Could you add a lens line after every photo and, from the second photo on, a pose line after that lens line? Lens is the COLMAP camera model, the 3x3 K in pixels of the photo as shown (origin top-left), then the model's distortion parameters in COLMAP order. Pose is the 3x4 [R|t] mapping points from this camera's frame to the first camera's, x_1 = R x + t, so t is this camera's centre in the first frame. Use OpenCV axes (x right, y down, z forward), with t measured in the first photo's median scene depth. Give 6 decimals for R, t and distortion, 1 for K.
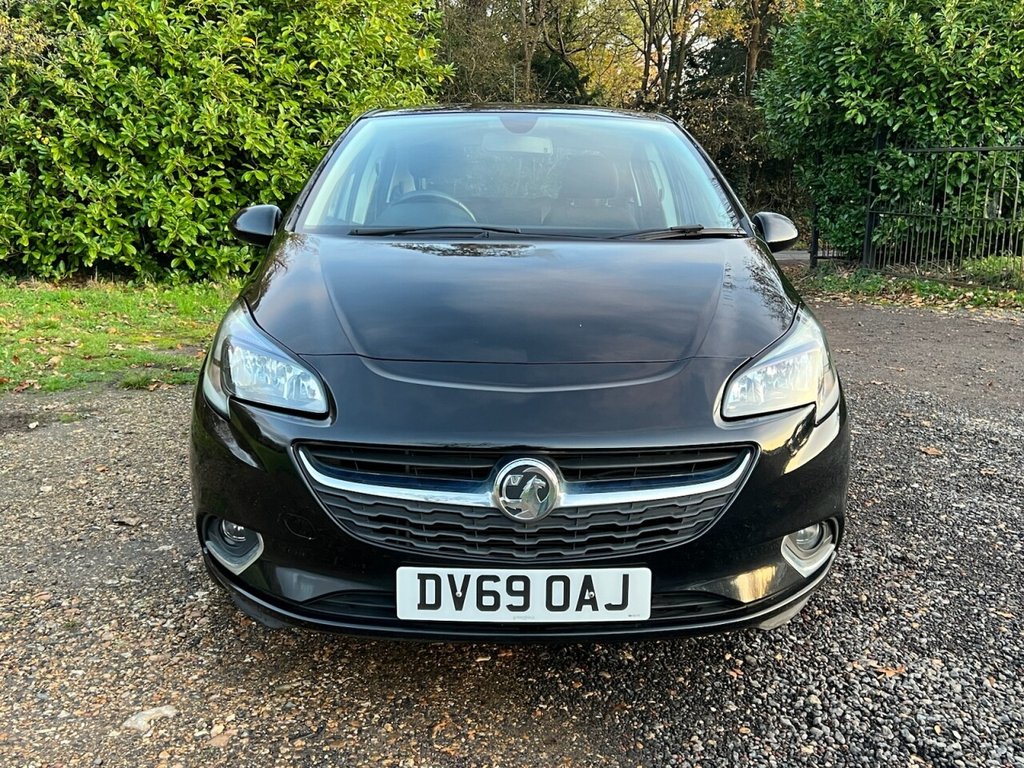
lens RADIAL K [[1042.0, 0, 510.1], [0, 1042.0, 379.3], [0, 0, 1]] dist [0.041865, -0.023787]
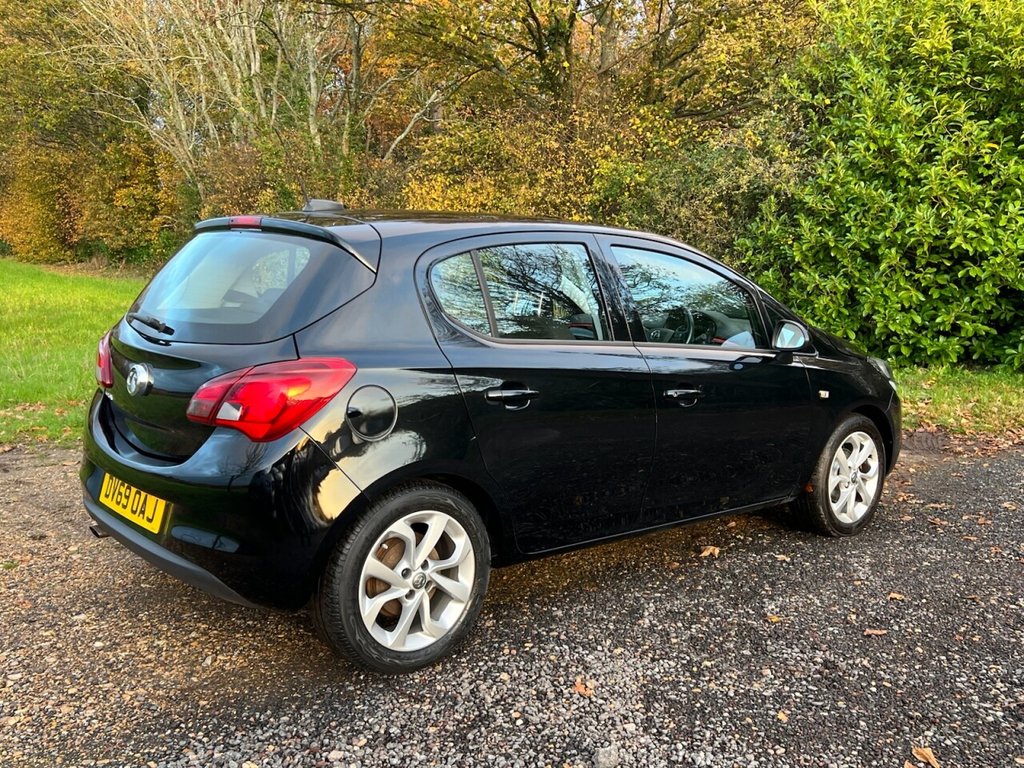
lens RADIAL K [[993.5, 0, 522.7], [0, 993.5, 379.4], [0, 0, 1]] dist [0.078252, -0.135990]
pose [[0.584135, 0.090565, -0.806588, 0.332505], [-0.150377, 0.988627, 0.002101, -0.021239], [0.797605, 0.120065, 0.591110, 0.050429]]
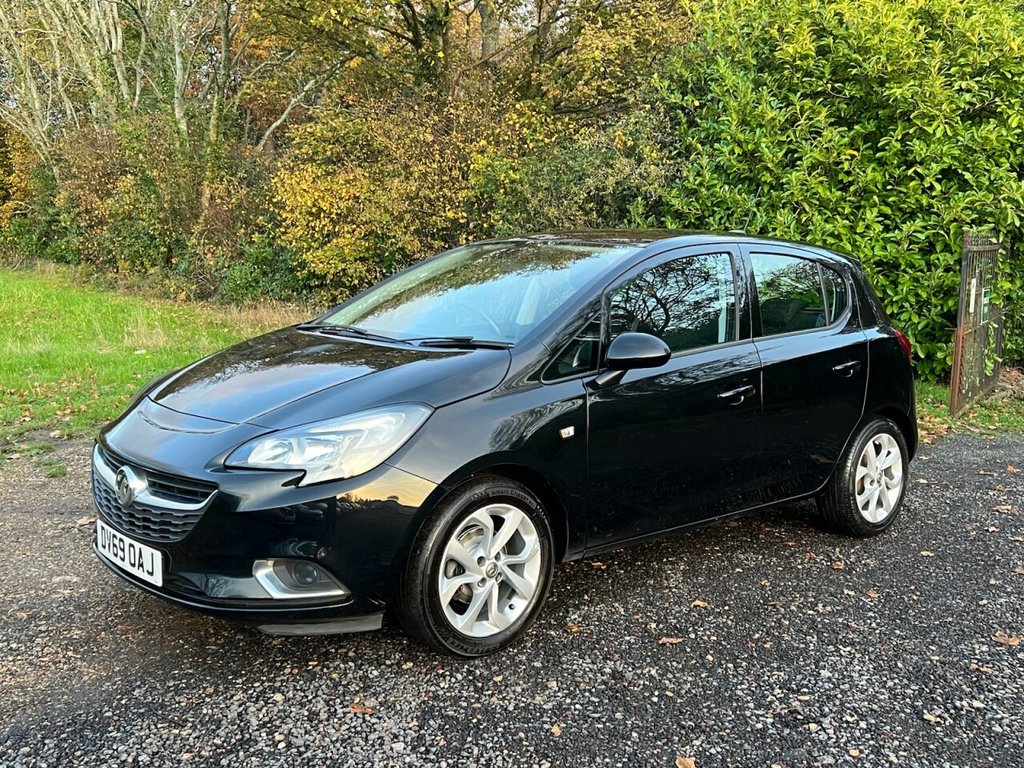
lens RADIAL K [[1026.1, 0, 522.8], [0, 1026.1, 382.0], [0, 0, 1]] dist [0.103485, -0.219293]
pose [[0.662193, 0.095562, -0.743215, 0.355839], [-0.155547, 0.987761, -0.011585, -0.028930], [0.733011, 0.123276, 0.668953, 0.078104]]
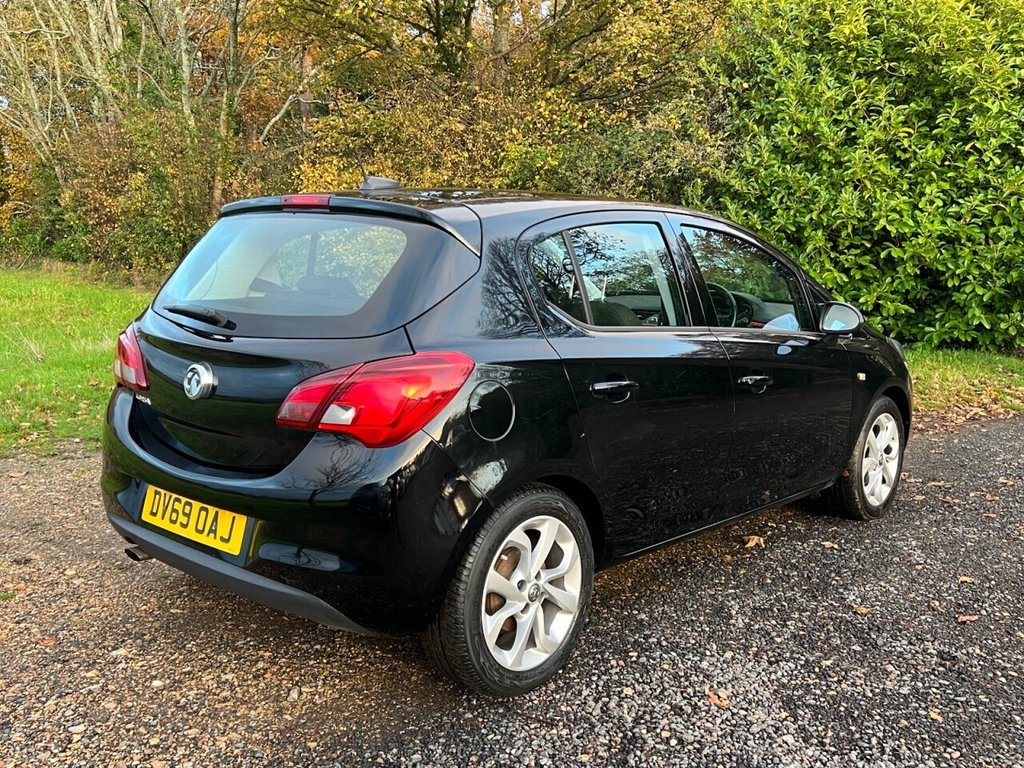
lens RADIAL K [[995.7, 0, 517.1], [0, 995.7, 376.6], [0, 0, 1]] dist [0.059316, -0.087554]
pose [[0.687397, 0.083050, -0.721518, 0.261606], [-0.125205, 0.992118, -0.005087, -0.012361], [0.715408, 0.093834, 0.692377, 0.007224]]
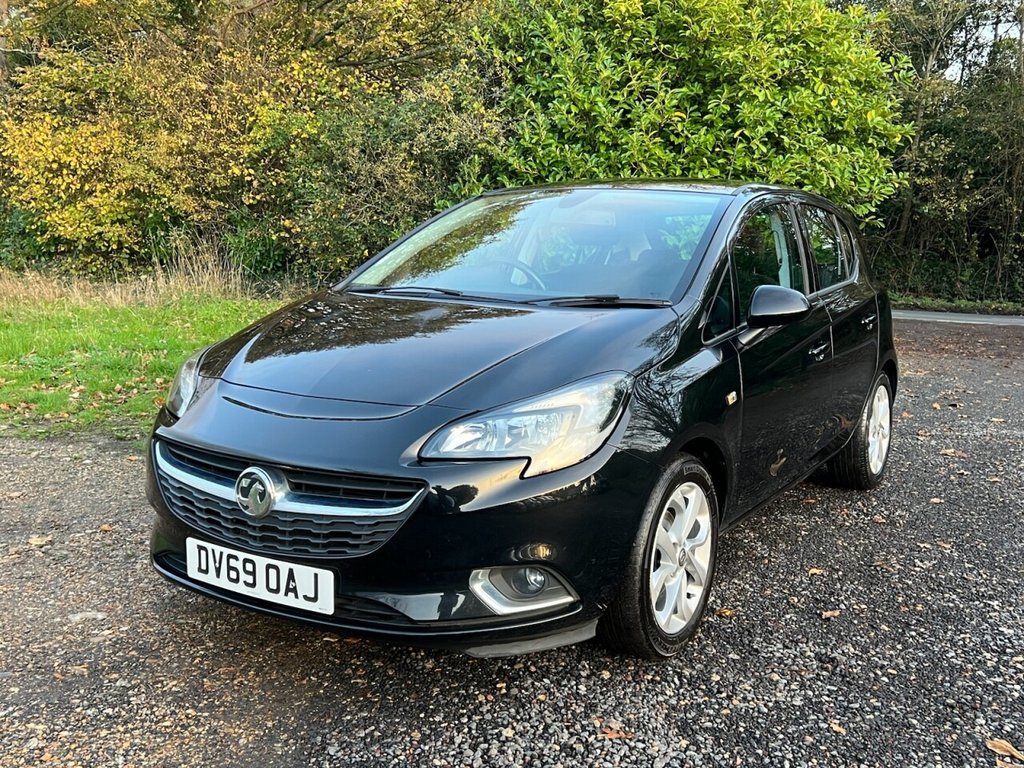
lens RADIAL K [[1027.1, 0, 518.5], [0, 1027.1, 383.9], [0, 0, 1]] dist [0.107691, -0.230626]
pose [[0.846484, 0.085288, -0.525539, 0.208949], [-0.110500, 0.993736, -0.016712, -0.008915], [0.520821, 0.072219, 0.850605, 0.017330]]
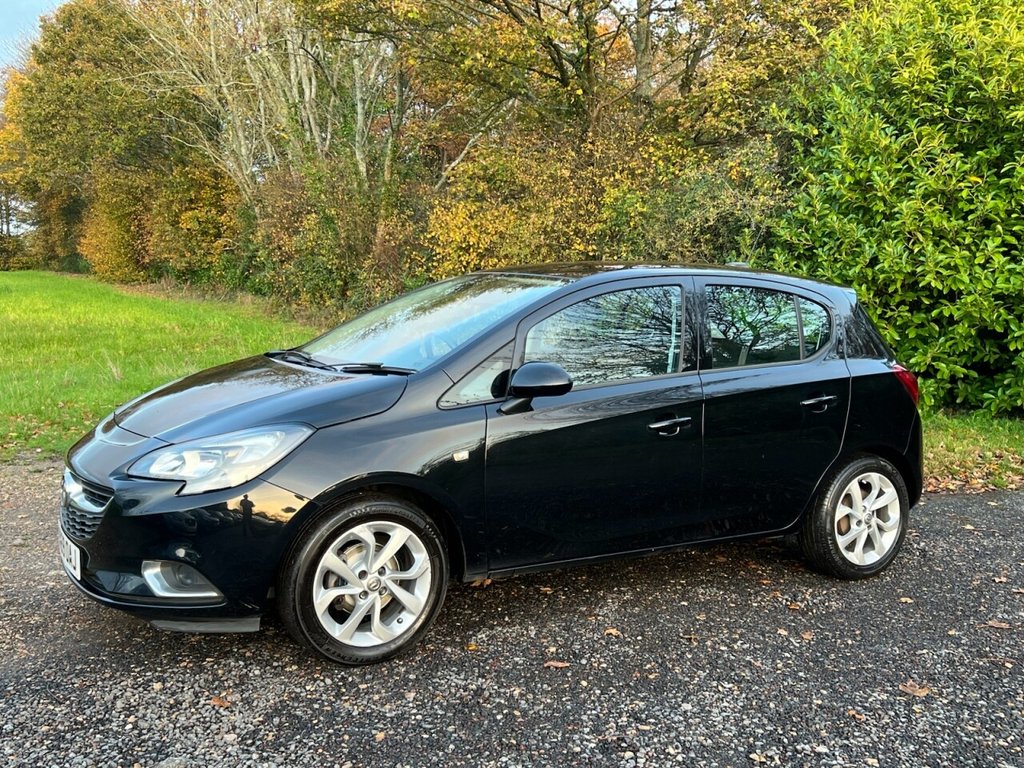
lens RADIAL K [[1027.1, 0, 518.5], [0, 1027.1, 383.9], [0, 0, 1]] dist [0.107691, -0.230626]
pose [[0.497983, 0.084903, -0.863021, 0.436490], [-0.179503, 0.983734, -0.006799, -0.045963], [0.848406, 0.158300, 0.505123, 0.159341]]
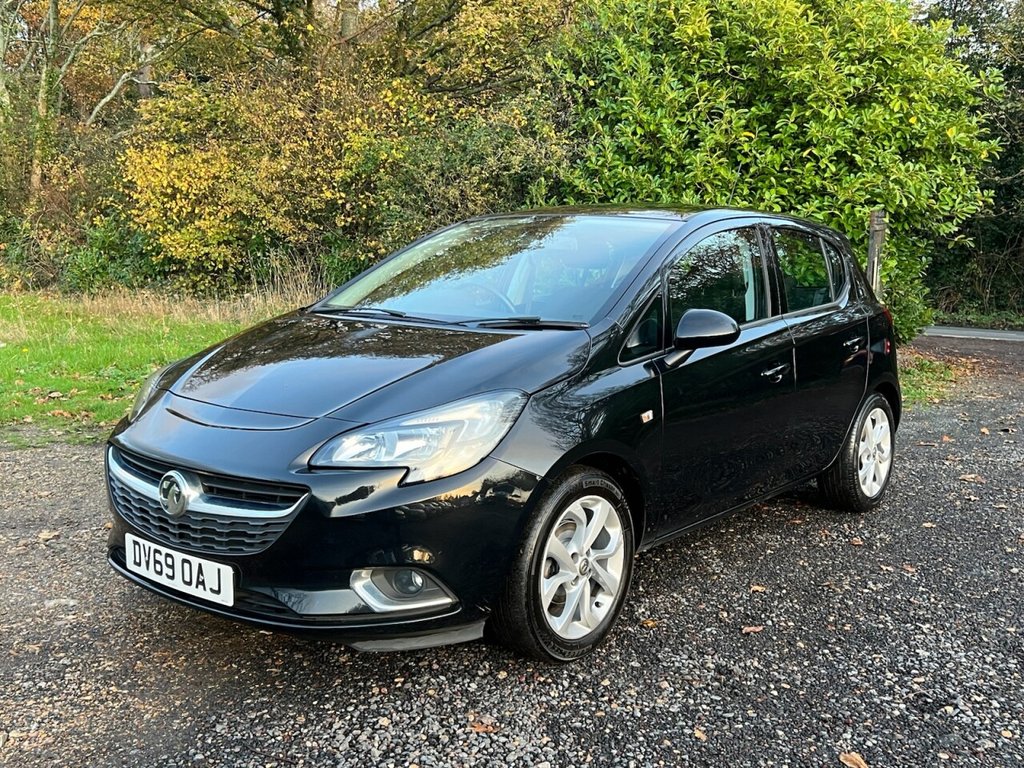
lens RADIAL K [[1027.1, 0, 518.5], [0, 1027.1, 383.9], [0, 0, 1]] dist [0.107691, -0.230626]
pose [[0.775050, 0.087591, -0.625800, 0.276200], [-0.127291, 0.991686, -0.018847, -0.016527], [0.618947, 0.094266, 0.779756, 0.038719]]
